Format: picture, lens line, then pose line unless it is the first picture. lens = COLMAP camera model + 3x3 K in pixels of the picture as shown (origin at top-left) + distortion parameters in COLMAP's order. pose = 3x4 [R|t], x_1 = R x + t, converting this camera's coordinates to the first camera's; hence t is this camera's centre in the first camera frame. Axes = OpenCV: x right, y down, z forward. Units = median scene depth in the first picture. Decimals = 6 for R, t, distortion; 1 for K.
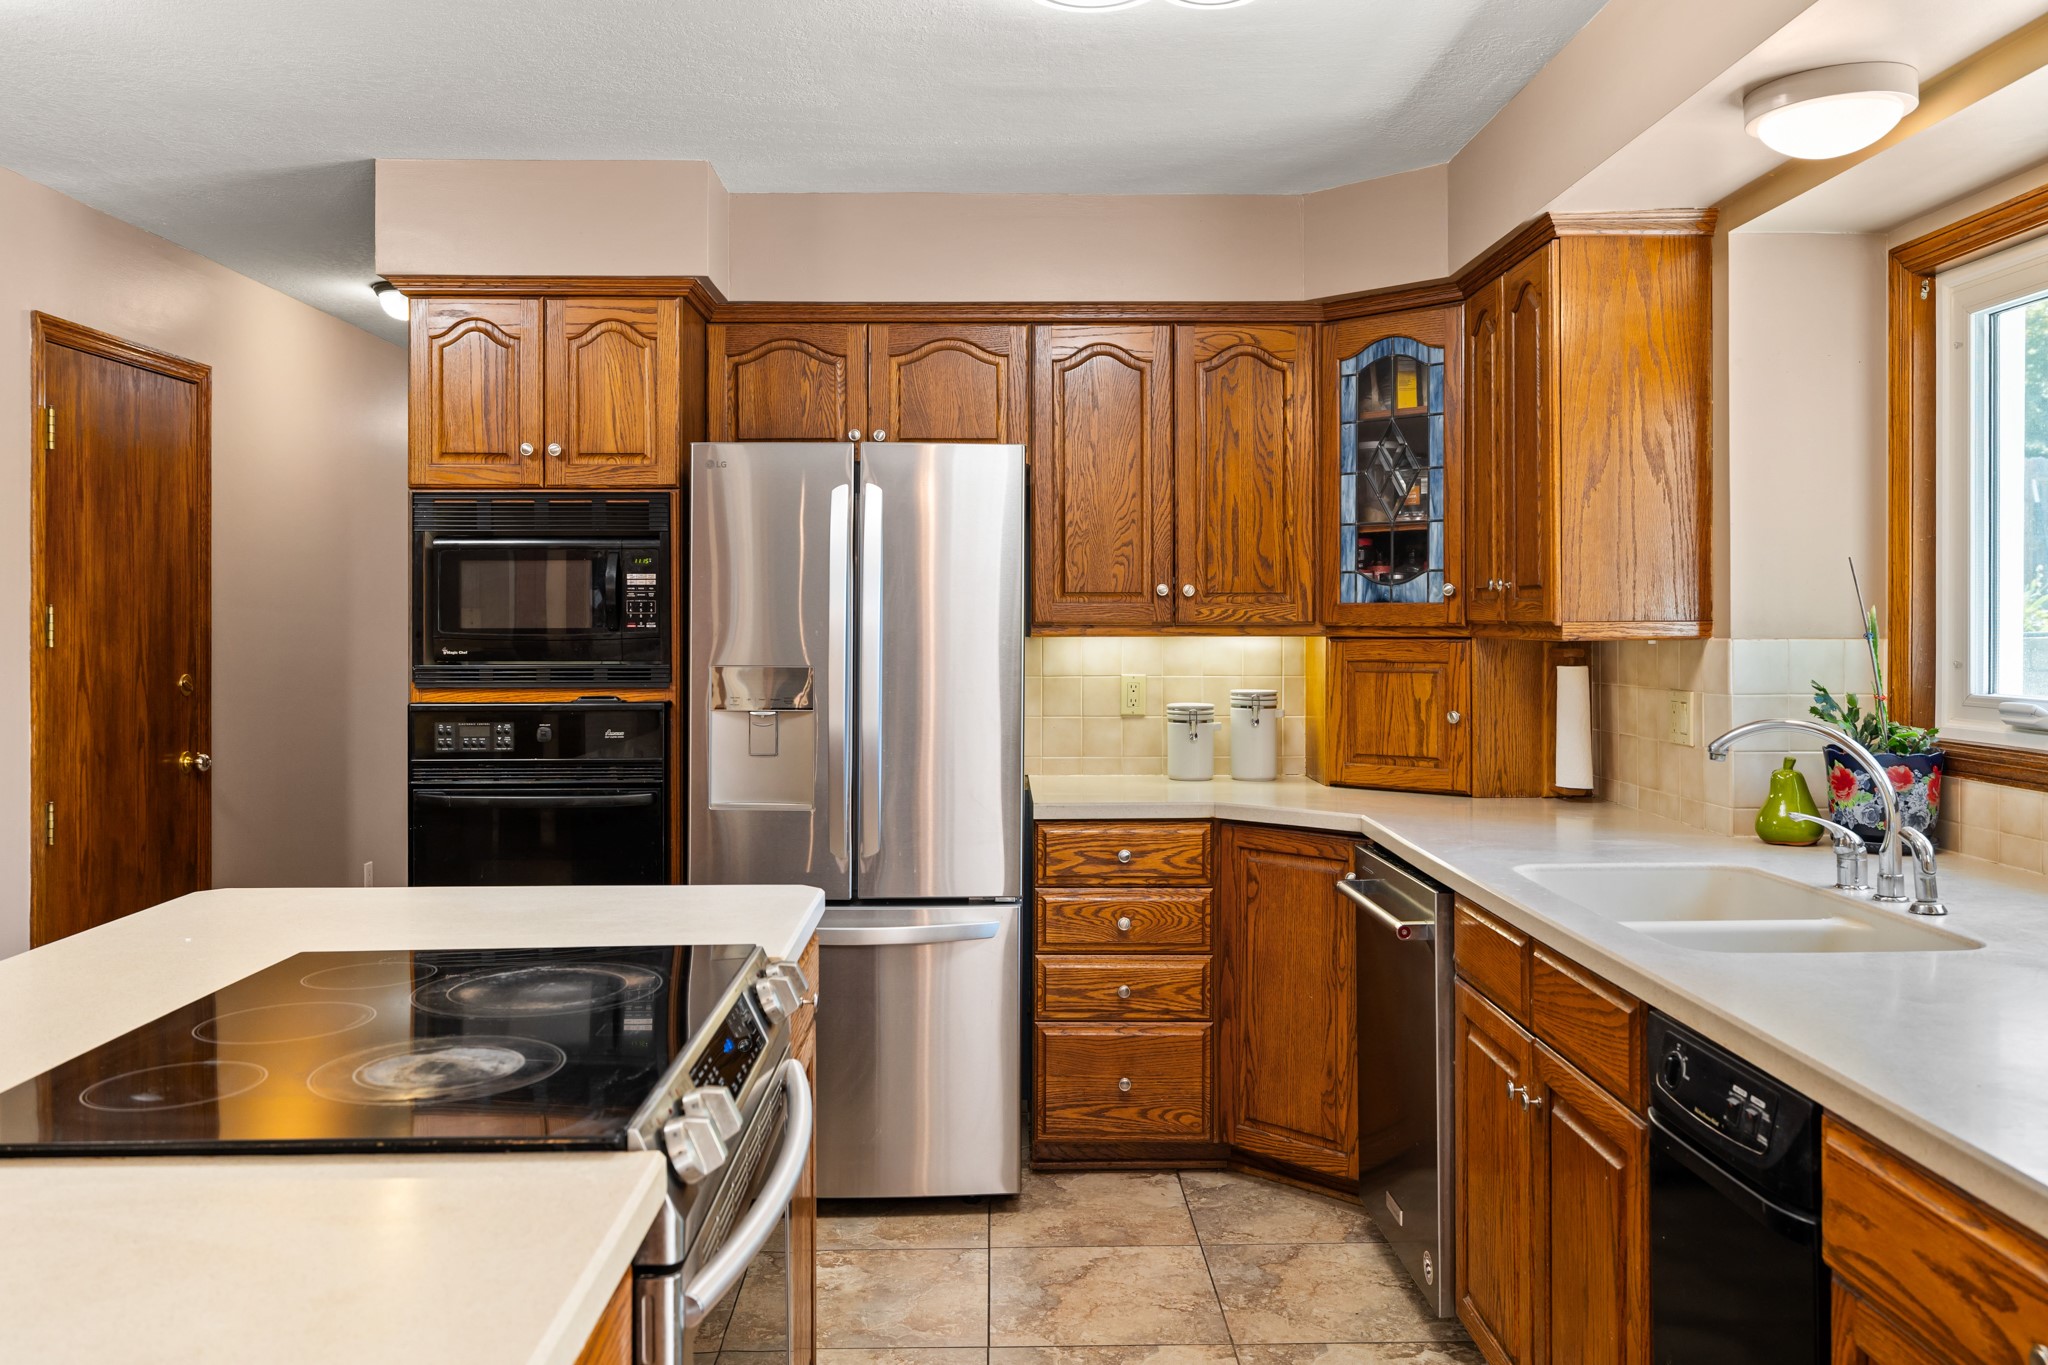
lens RADIAL K [[1582.6, 0, 1023.9], [0, 1582.6, 616.5], [0, 0, 1]] dist [-0.002549, 0.001107]
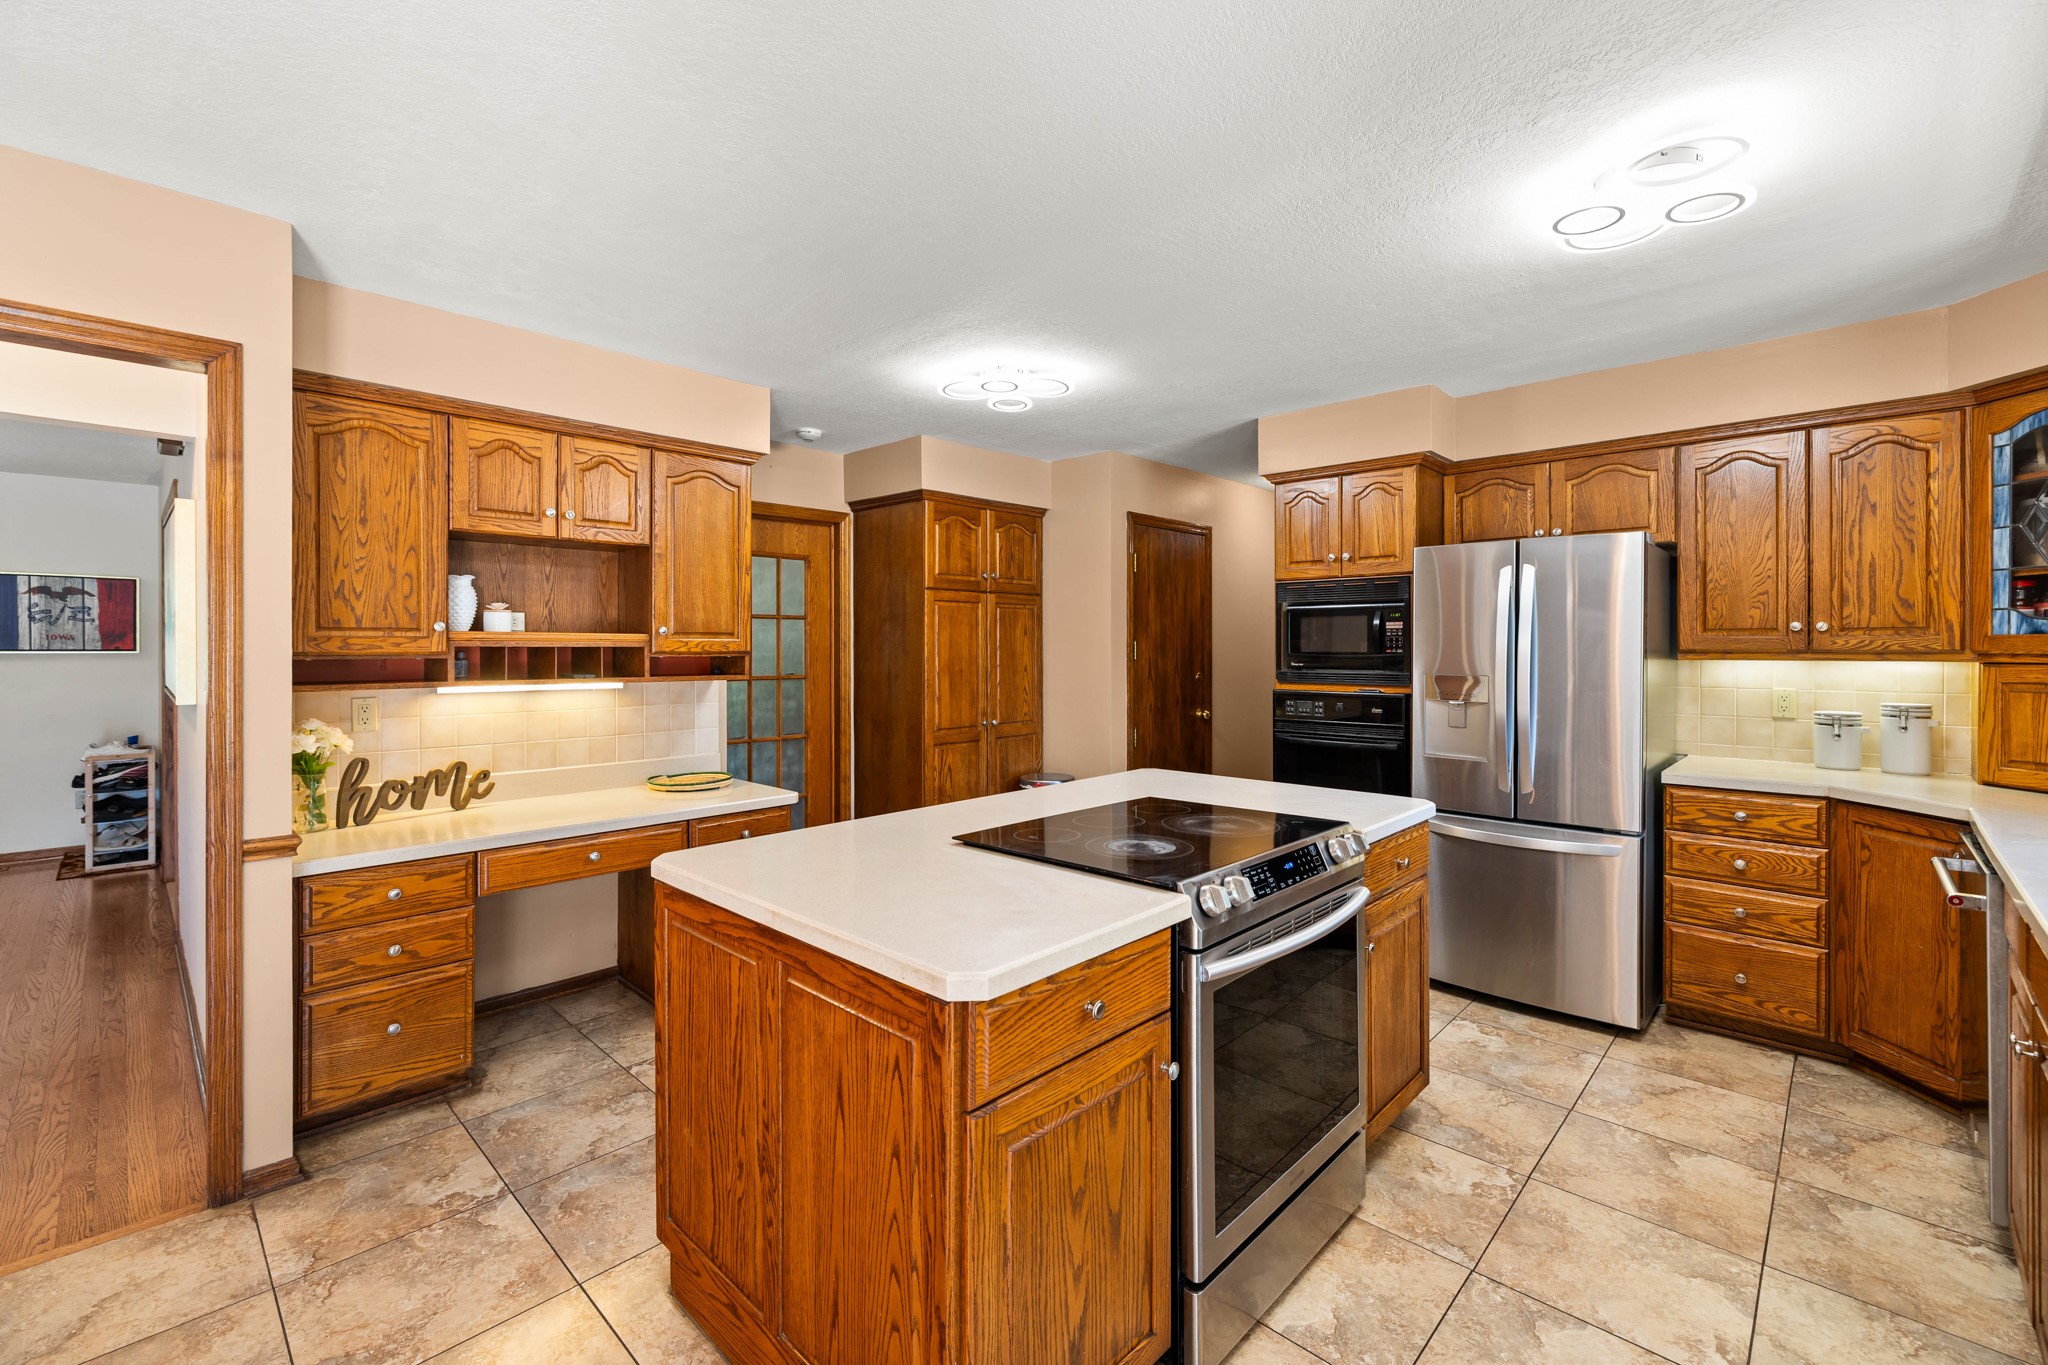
lens RADIAL K [[871.9, 0, 1020.2], [0, 871.9, 650.7], [0, 0, 1]] dist [0.000934, 0.000052]
pose [[0.709161, 0.004106, -0.705035, 0.150617], [0.000222, 0.999982, 0.006048, -0.000451], [0.705047, -0.004445, 0.709147, -0.000367]]
